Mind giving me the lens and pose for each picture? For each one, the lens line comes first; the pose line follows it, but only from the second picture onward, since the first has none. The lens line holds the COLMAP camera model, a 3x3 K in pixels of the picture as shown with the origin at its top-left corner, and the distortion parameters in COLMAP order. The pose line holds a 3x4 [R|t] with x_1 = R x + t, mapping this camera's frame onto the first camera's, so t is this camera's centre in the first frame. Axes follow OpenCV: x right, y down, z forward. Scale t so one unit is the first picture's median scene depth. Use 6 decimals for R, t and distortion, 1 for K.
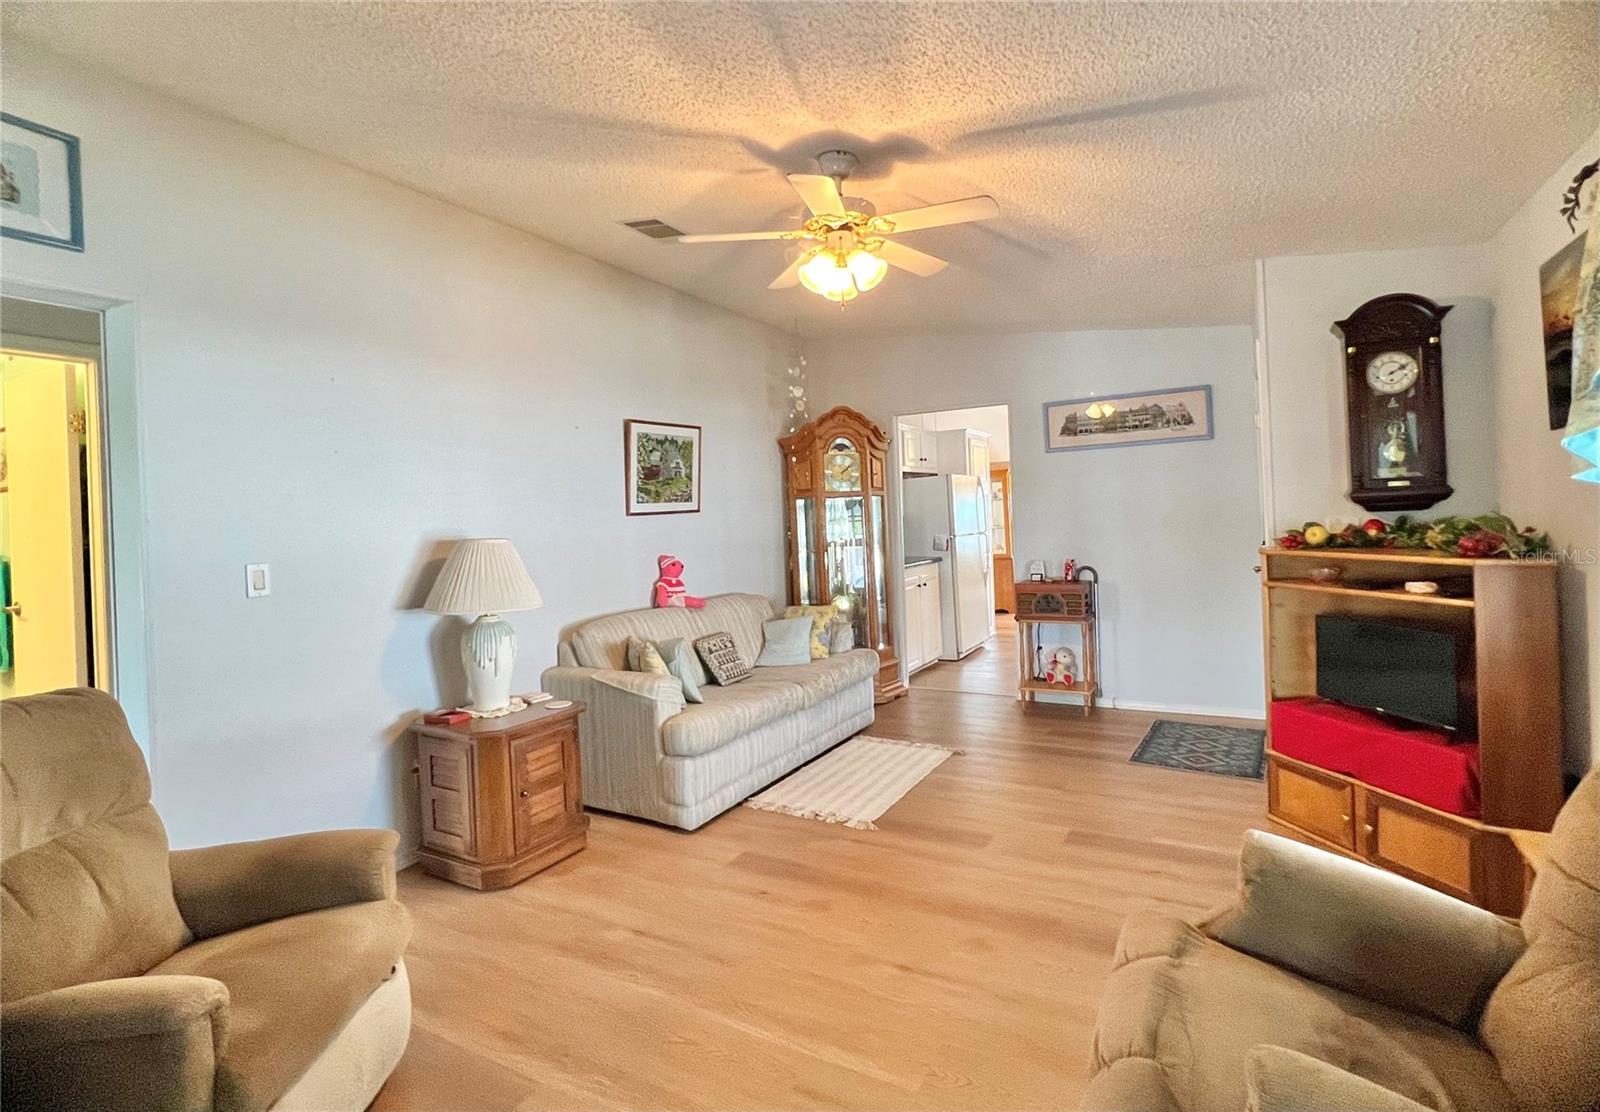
lens RADIAL K [[752.7, 0, 802.1], [0, 752.7, 535.3], [0, 0, 1]] dist [-0.000143, -0.000017]
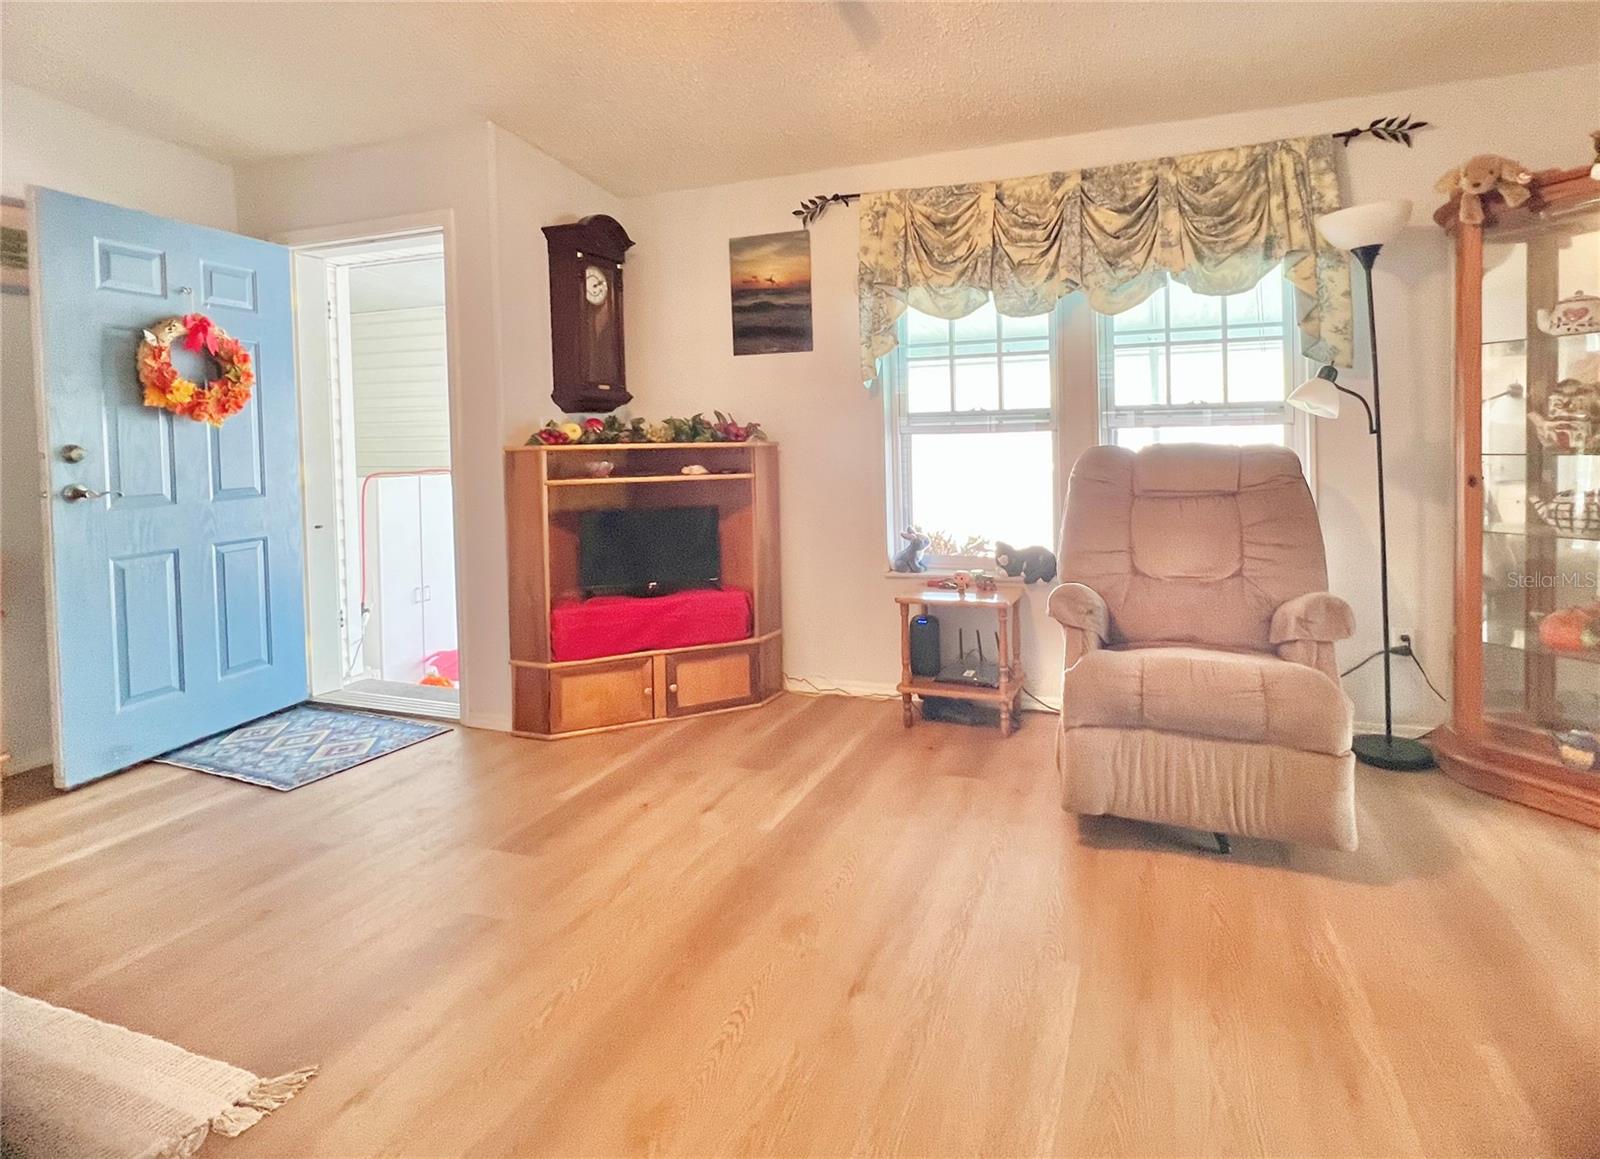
lens RADIAL K [[814.4, 0, 903.5], [0, 814.4, 447.0], [0, 0, 1]] dist [-0.007876, 0.000444]
pose [[-0.190164, 0.024716, 0.981441, -0.466376], [0.052430, 0.998512, -0.014987, 0.061152], [-0.980351, 0.048607, -0.191176, 0.796907]]
